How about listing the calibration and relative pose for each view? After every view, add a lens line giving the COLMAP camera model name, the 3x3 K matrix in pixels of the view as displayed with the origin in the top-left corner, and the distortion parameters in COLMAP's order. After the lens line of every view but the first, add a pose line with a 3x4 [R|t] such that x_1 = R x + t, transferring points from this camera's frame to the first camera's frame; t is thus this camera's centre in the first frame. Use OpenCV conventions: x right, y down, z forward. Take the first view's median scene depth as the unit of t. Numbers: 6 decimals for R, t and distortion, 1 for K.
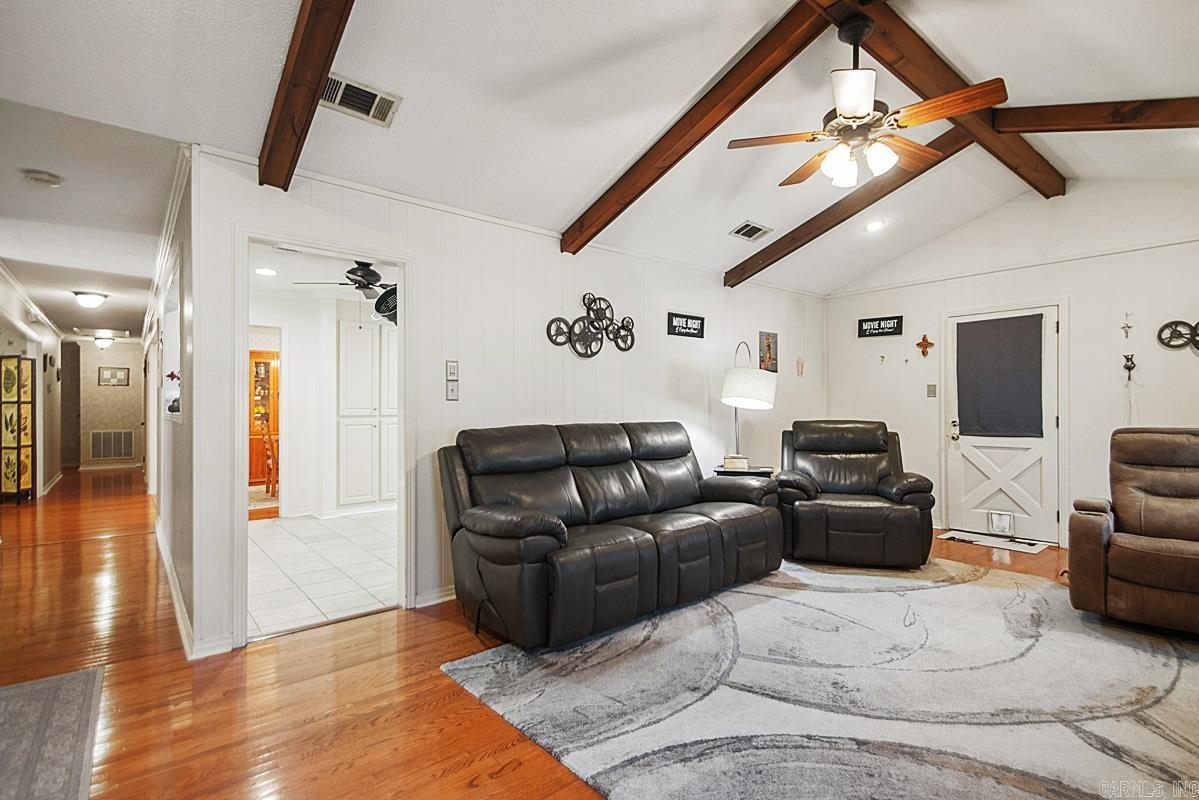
lens RADIAL K [[564.0, 0, 607.6], [0, 564.0, 402.7], [0, 0, 1]] dist [0.012972, -0.014113]
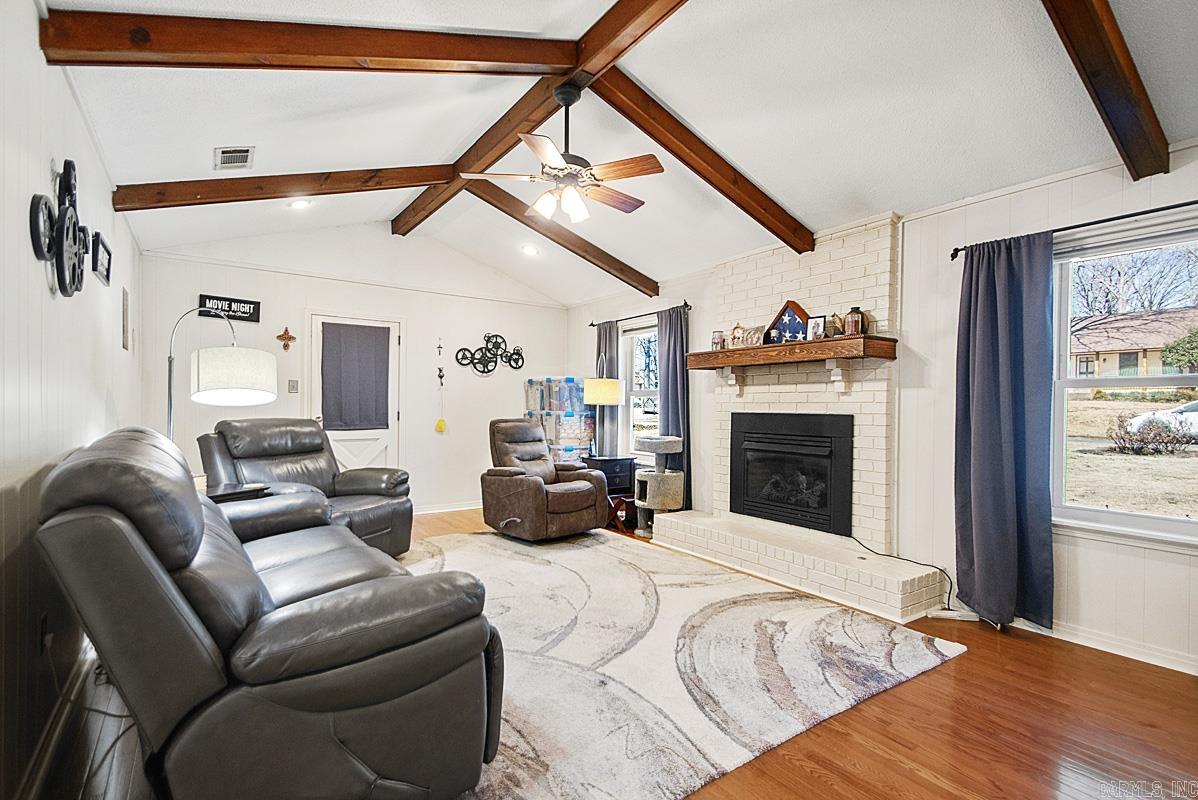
lens RADIAL K [[563.5, 0, 607.1], [0, 563.5, 408.1], [0, 0, 1]] dist [0.012972, -0.014113]
pose [[0.069987, -0.000446, 0.997548, -0.618539], [-0.019724, 0.999804, 0.001831, 0.007504], [-0.997353, -0.019804, 0.069964, 0.671670]]
